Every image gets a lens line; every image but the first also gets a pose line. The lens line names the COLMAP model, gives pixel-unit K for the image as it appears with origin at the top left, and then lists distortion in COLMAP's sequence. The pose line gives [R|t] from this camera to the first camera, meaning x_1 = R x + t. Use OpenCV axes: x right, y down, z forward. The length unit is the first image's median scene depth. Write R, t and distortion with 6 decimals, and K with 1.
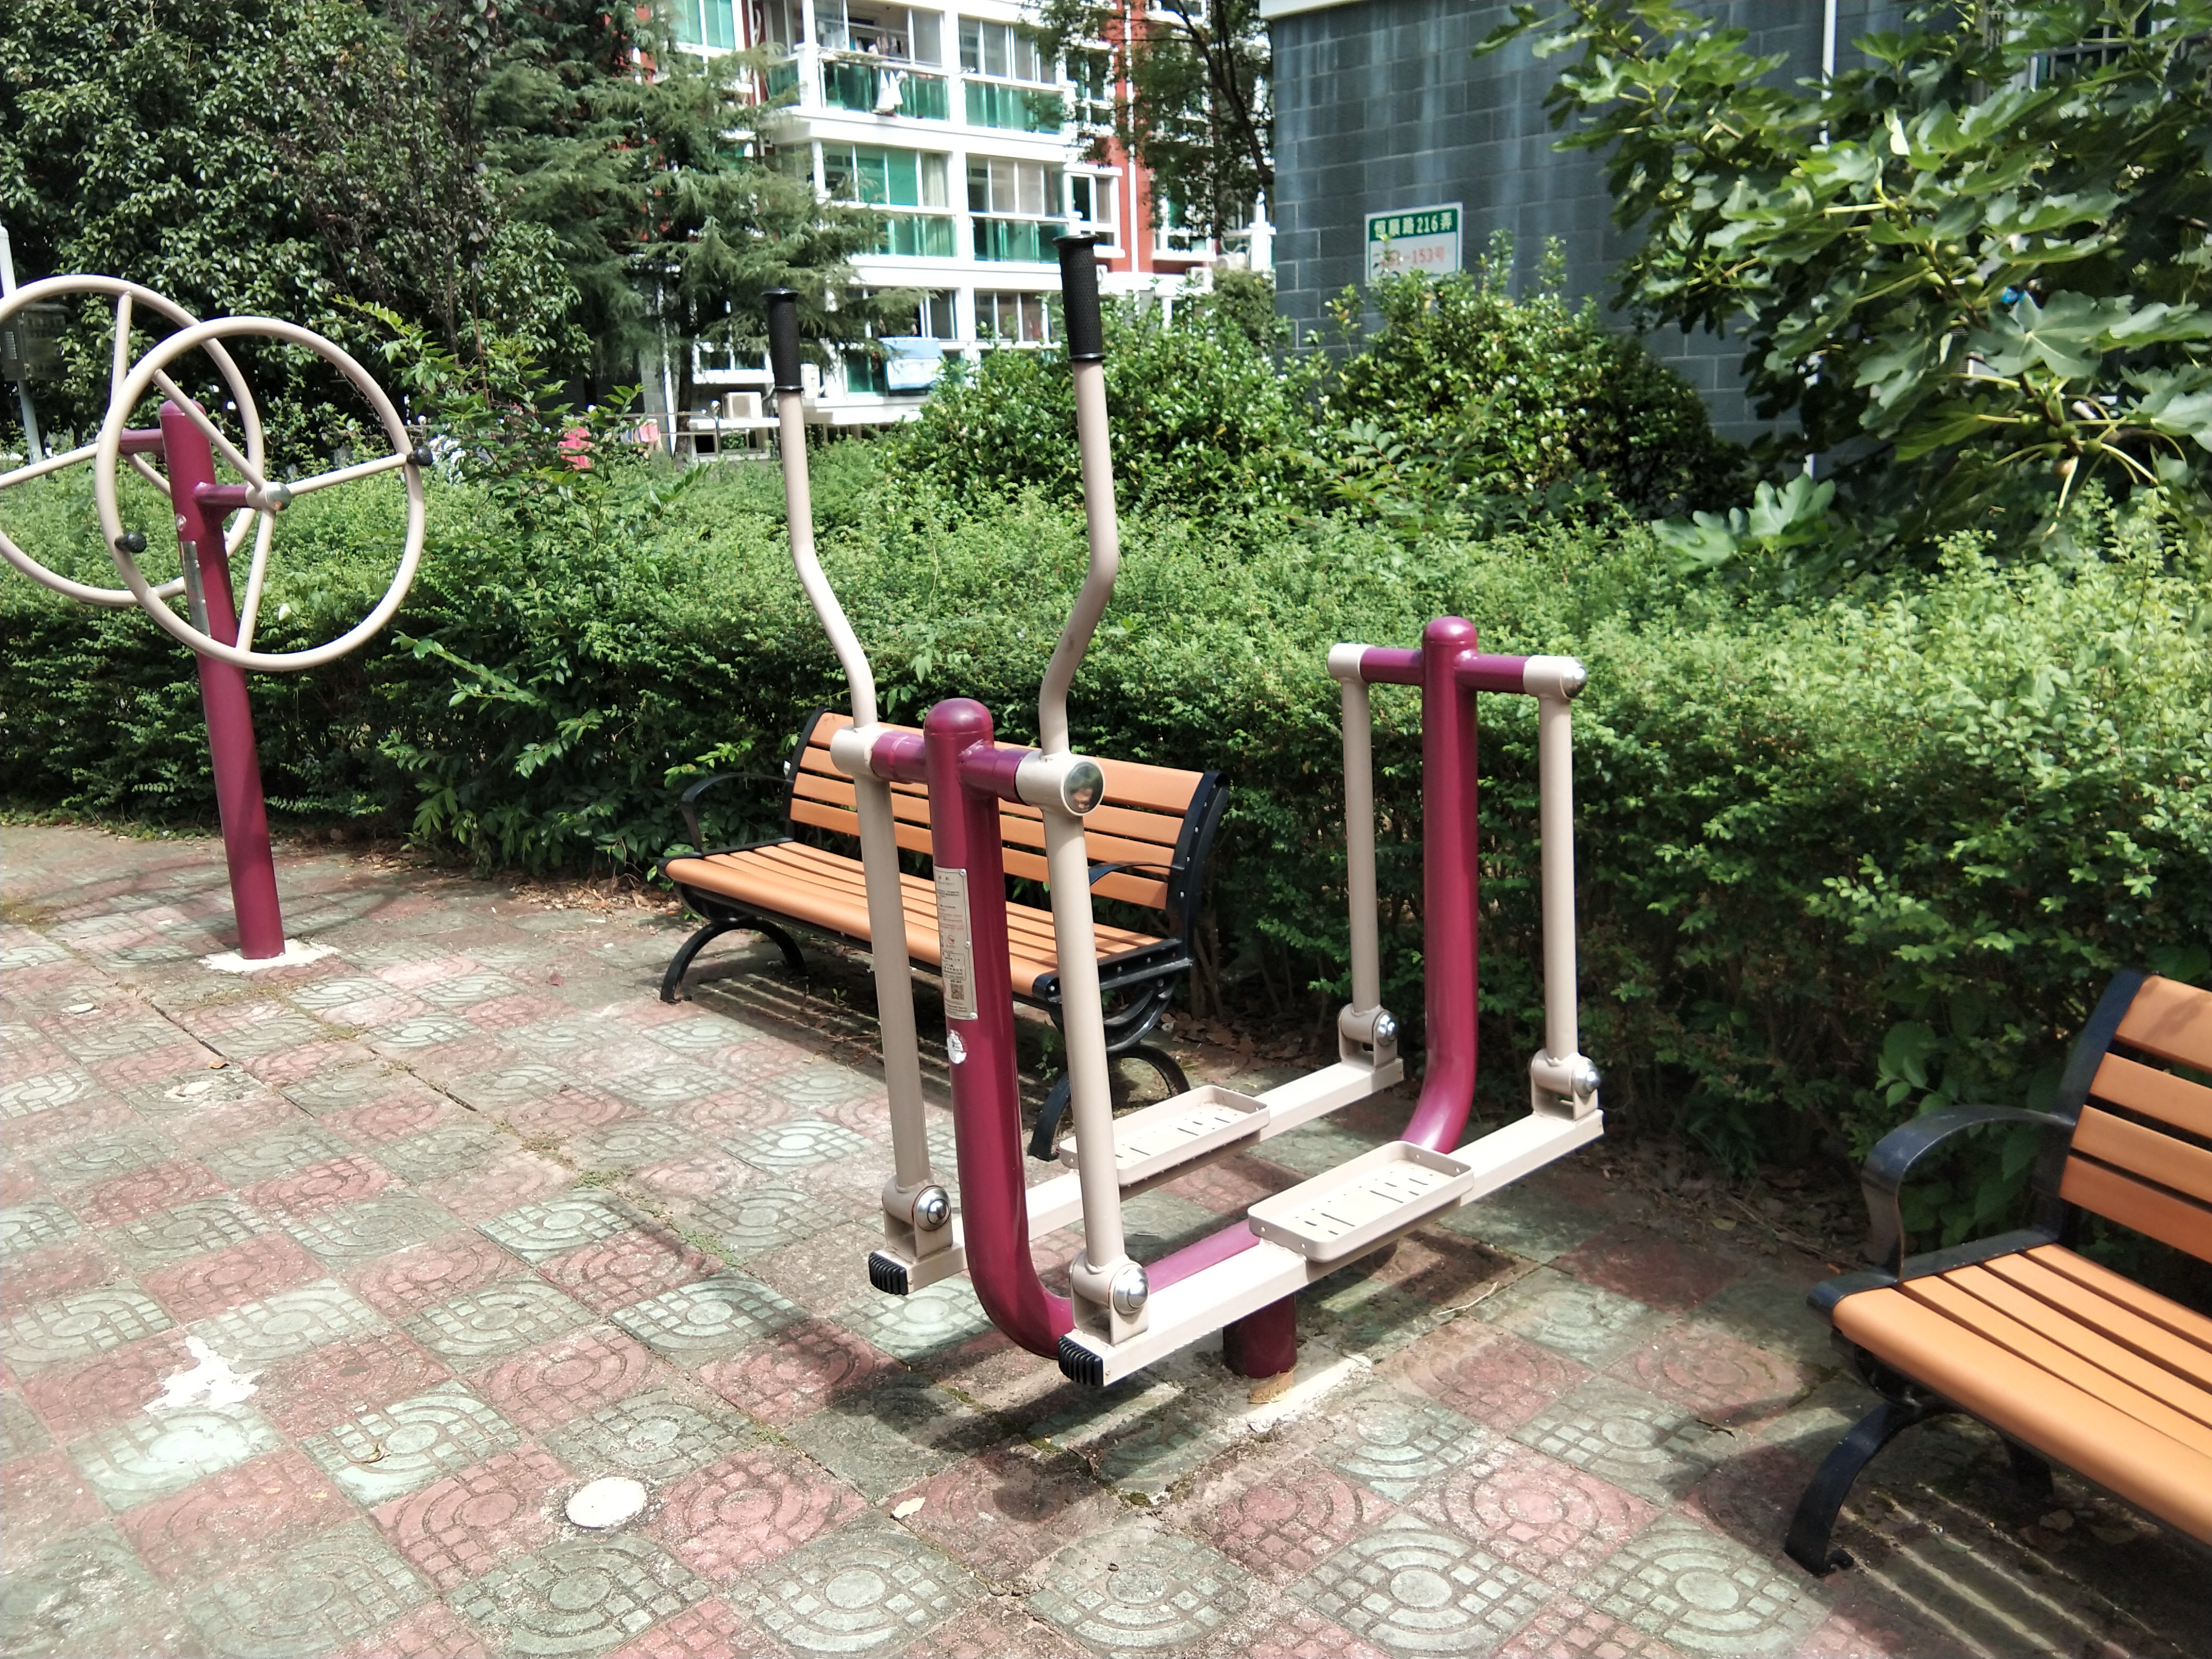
lens RADIAL K [[1995.5, 0, 1102.9], [0, 1995.5, 828.8], [0, 0, 1]] dist [-0.013590, -0.036258]
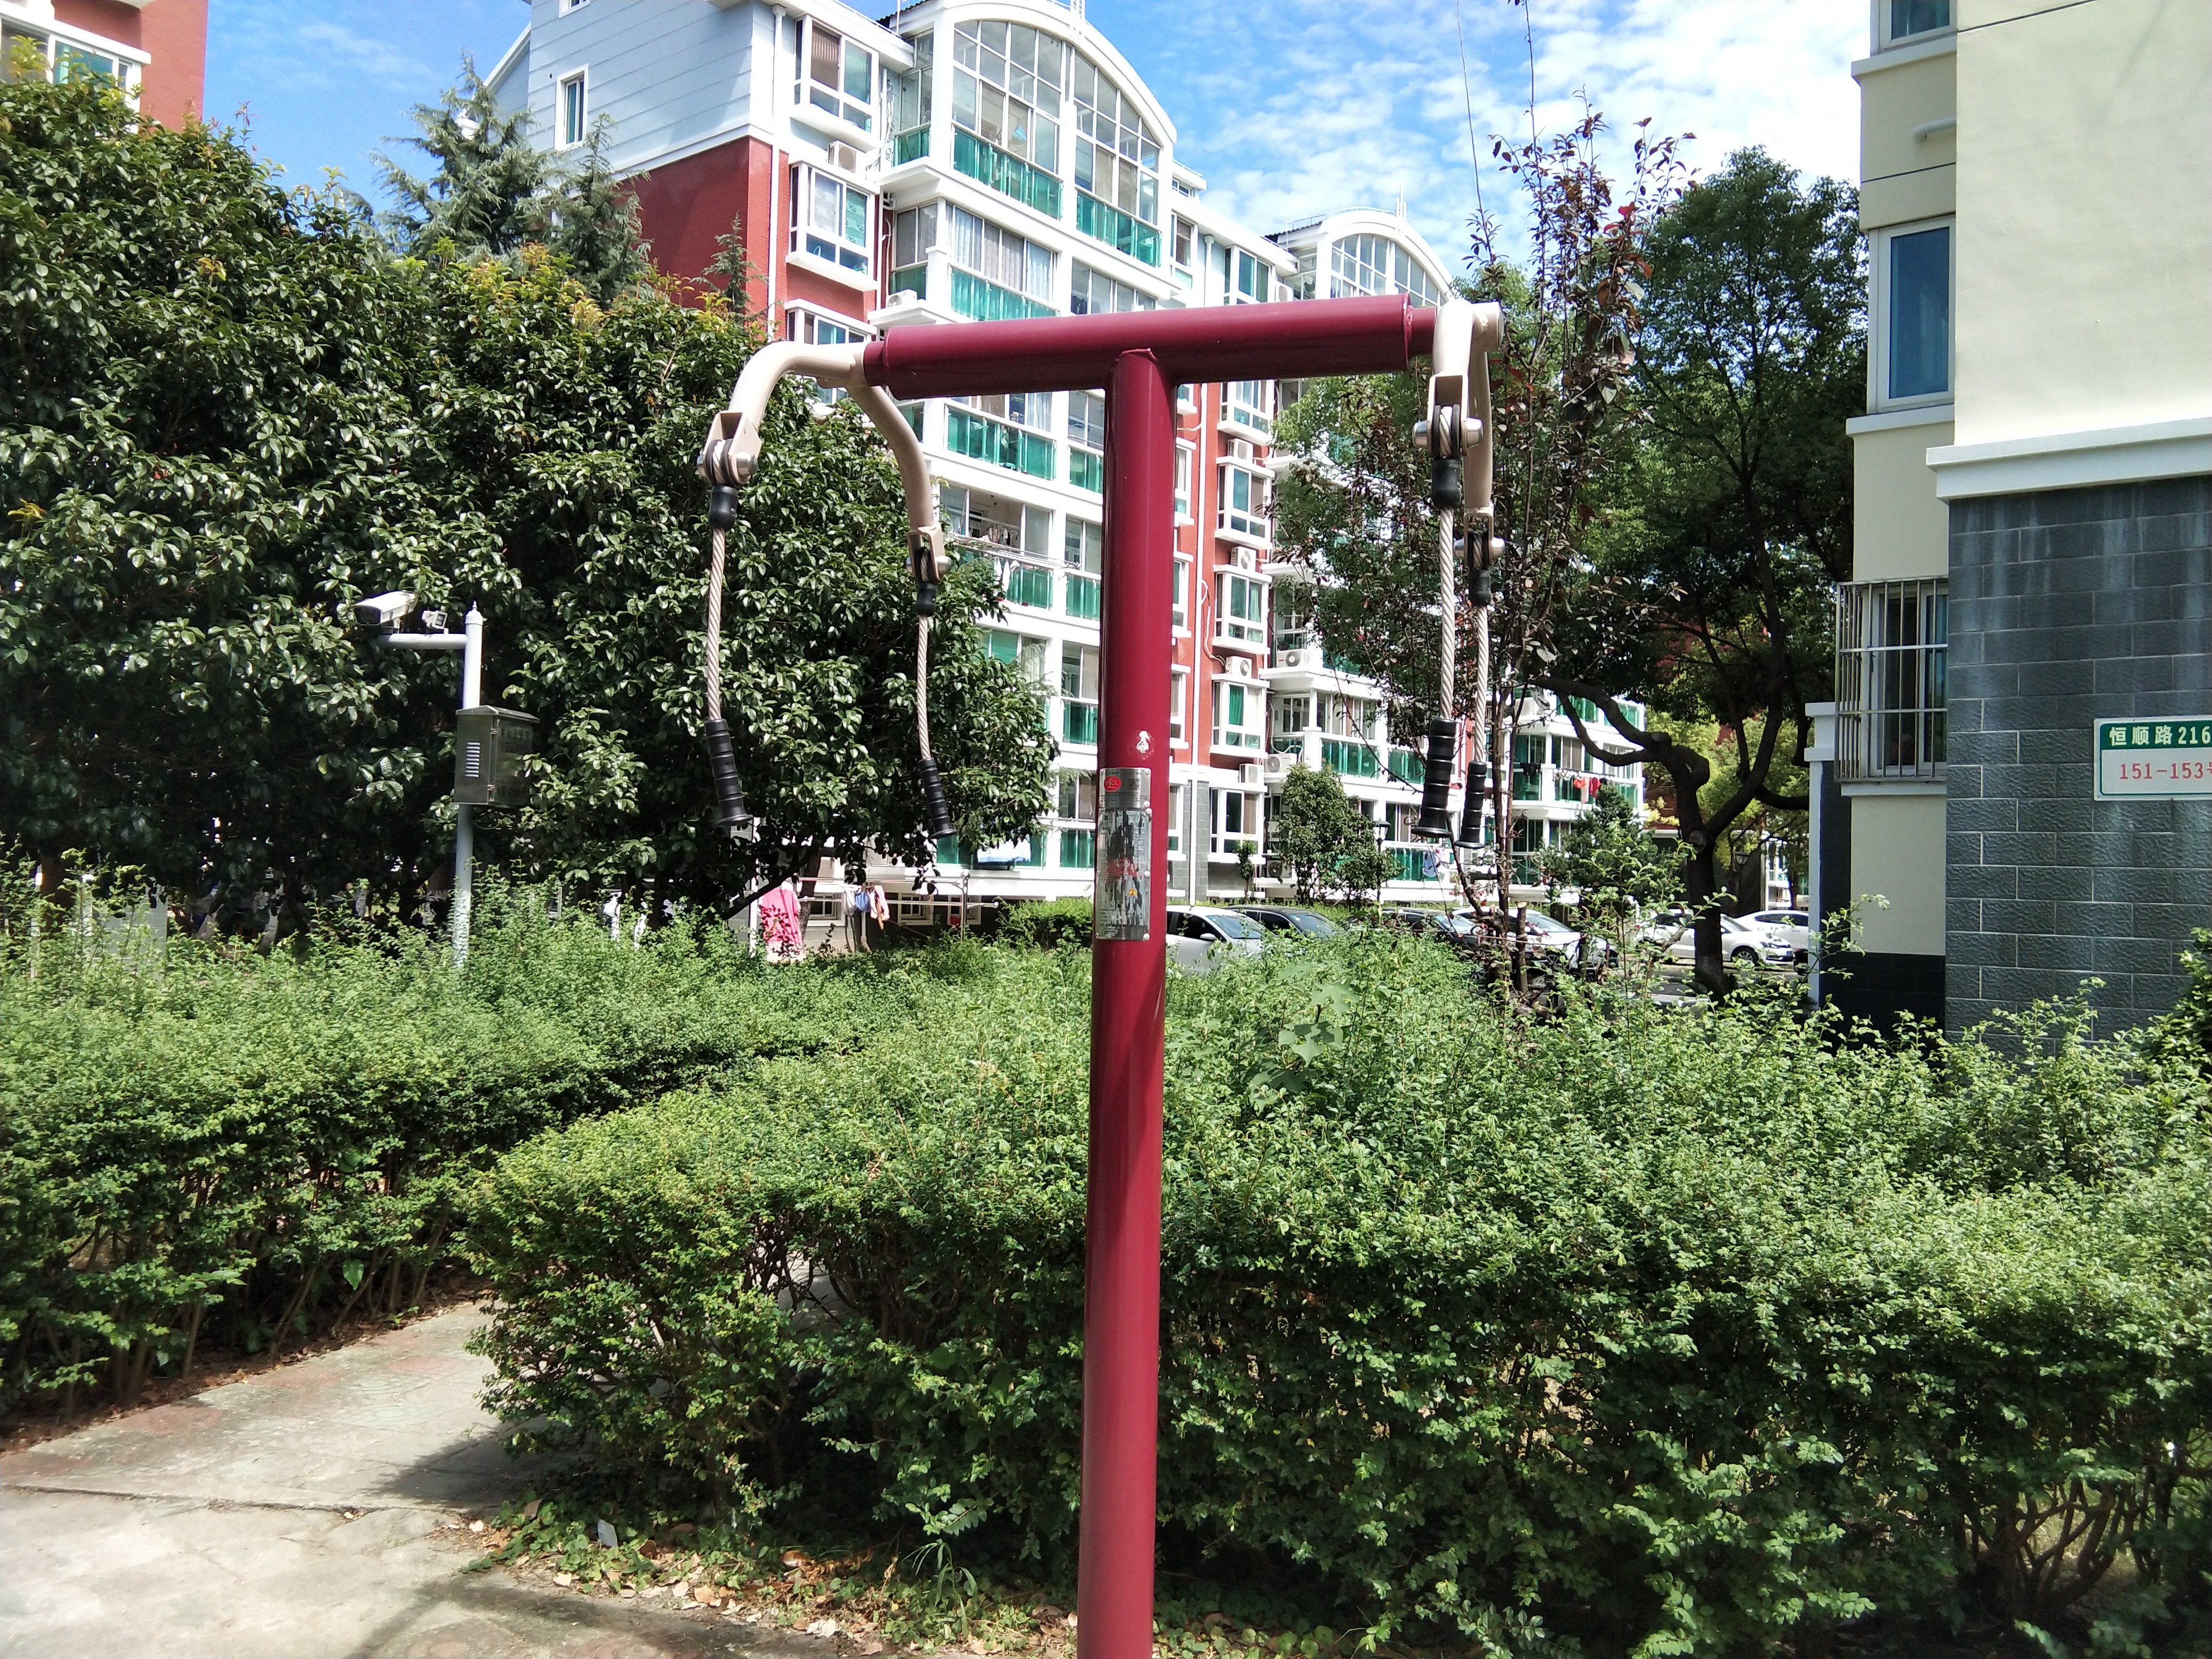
lens RADIAL K [[1856.5, 0, 1104.6], [0, 1856.5, 830.6], [0, 0, 1]] dist [0.018923, 0.001227]
pose [[0.994074, 0.061718, 0.089492, -0.365069], [-0.038868, 0.970583, -0.237610, -0.052461], [-0.101524, 0.232723, 0.967229, 0.271769]]
